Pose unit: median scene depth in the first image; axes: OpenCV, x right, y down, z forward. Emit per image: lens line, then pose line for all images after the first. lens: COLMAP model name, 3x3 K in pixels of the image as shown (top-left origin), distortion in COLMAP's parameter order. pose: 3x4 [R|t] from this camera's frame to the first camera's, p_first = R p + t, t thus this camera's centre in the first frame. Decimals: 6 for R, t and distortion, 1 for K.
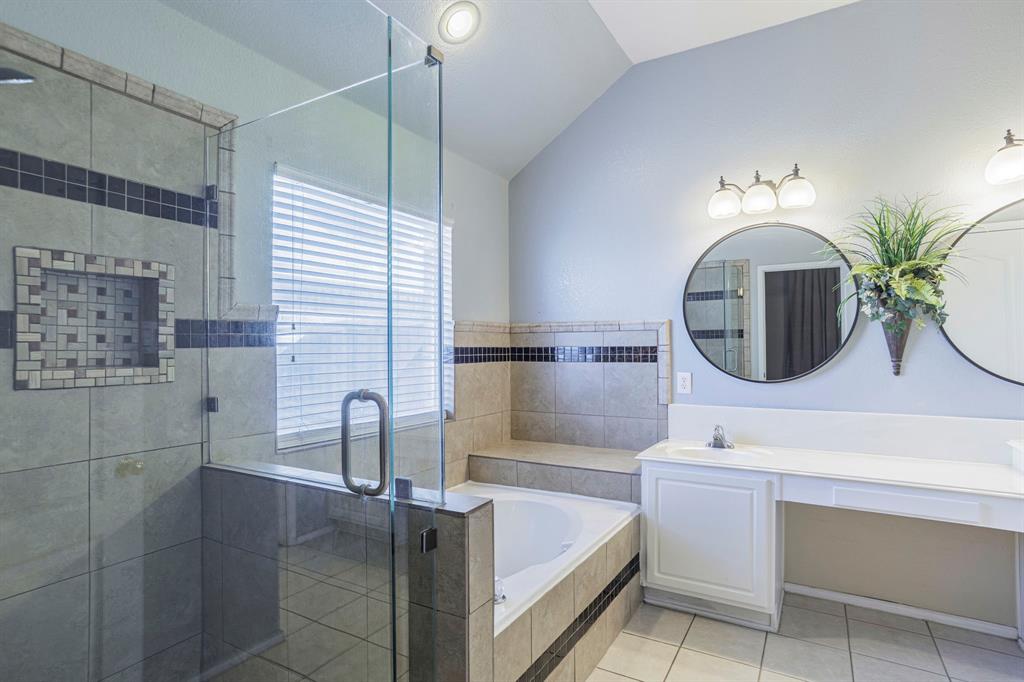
lens RADIAL K [[551.1, 0, 506.3], [0, 551.1, 338.5], [0, 0, 1]] dist [-0.019285, 0.007868]
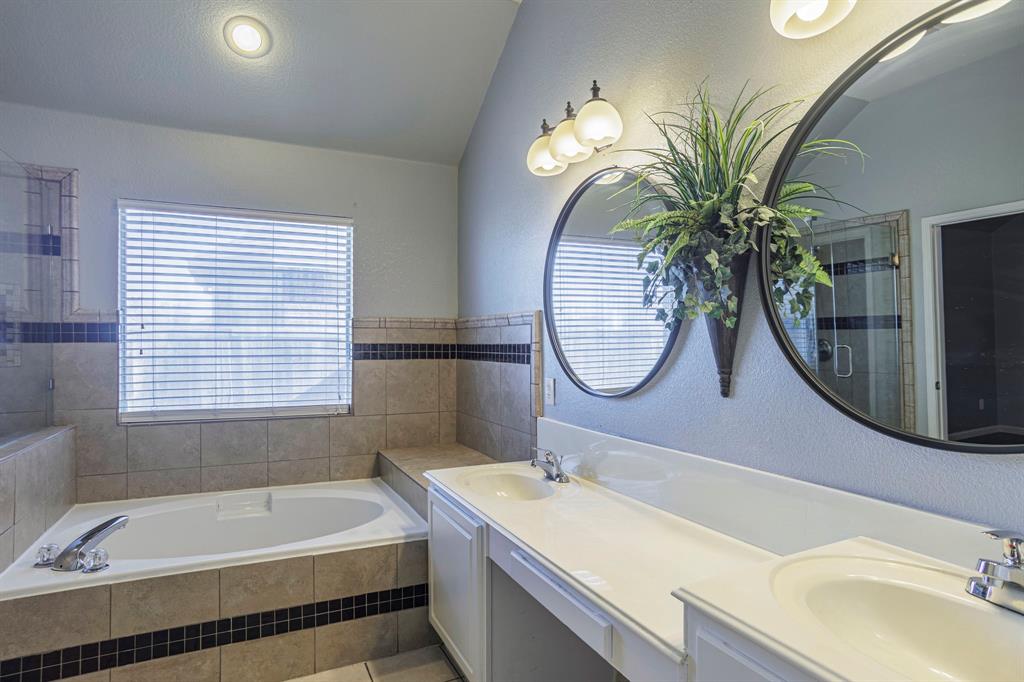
lens RADIAL K [[562.9, 0, 504.4], [0, 562.9, 342.0], [0, 0, 1]] dist [-0.006405, 0.014038]
pose [[0.811714, 0.004919, -0.584035, 0.879781], [0.003650, 0.999902, 0.013494, -0.000279], [0.584044, -0.013085, 0.811617, 0.372607]]
